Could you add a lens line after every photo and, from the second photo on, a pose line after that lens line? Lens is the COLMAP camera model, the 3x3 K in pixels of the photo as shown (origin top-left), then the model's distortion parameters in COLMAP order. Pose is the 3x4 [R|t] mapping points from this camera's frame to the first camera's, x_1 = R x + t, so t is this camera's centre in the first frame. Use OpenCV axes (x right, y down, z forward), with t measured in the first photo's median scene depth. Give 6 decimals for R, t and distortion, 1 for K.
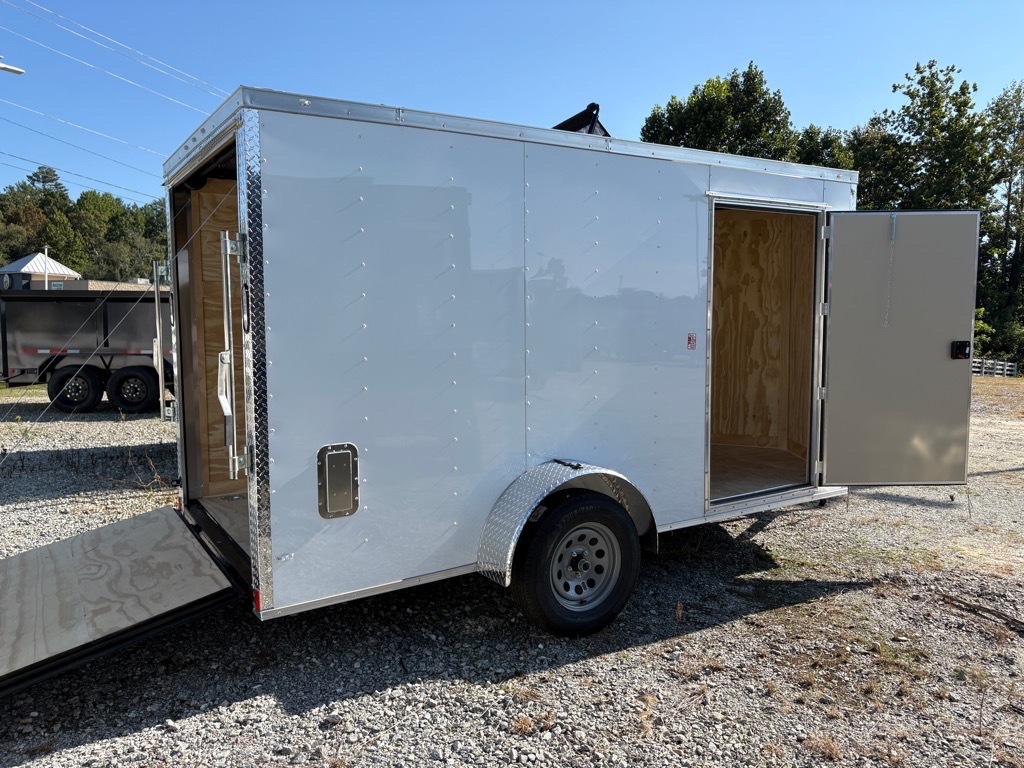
lens RADIAL K [[773.8, 0, 512.2], [0, 773.8, 377.7], [0, 0, 1]] dist [0.060906, -0.064267]
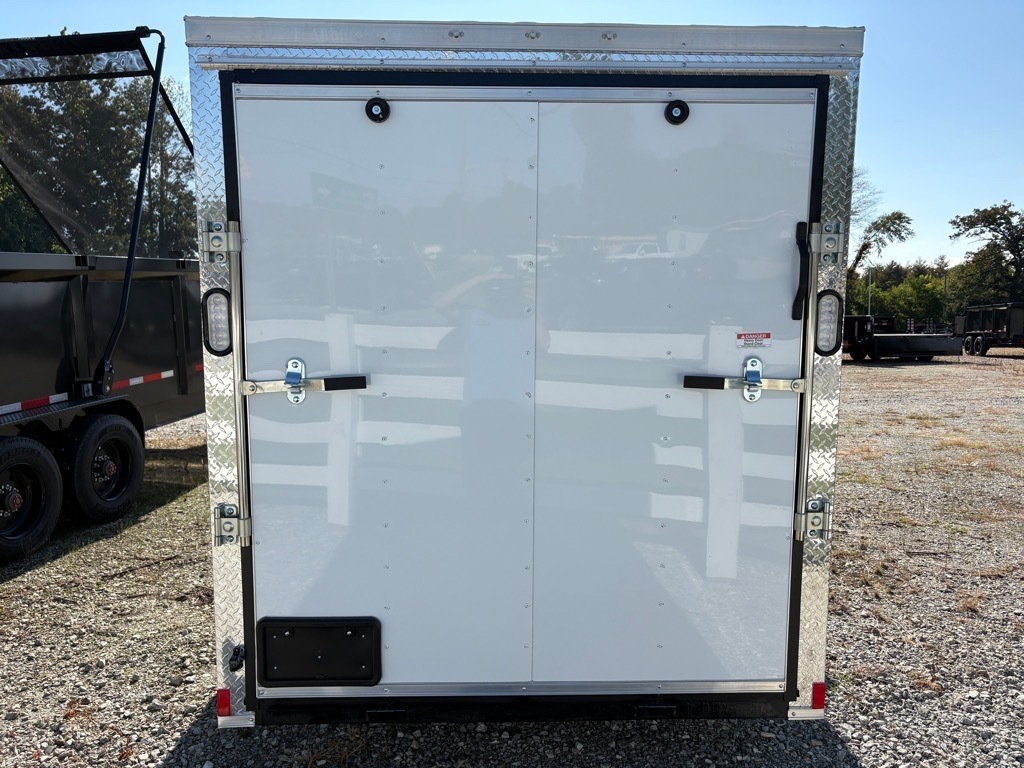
lens RADIAL K [[773.8, 0, 510.2], [0, 773.8, 386.8], [0, 0, 1]] dist [0.060906, -0.064267]
pose [[0.509417, -0.104180, 0.854190, -0.563240], [0.070097, 0.994369, 0.079473, -0.054000], [-0.857660, 0.019392, 0.513851, 0.430686]]
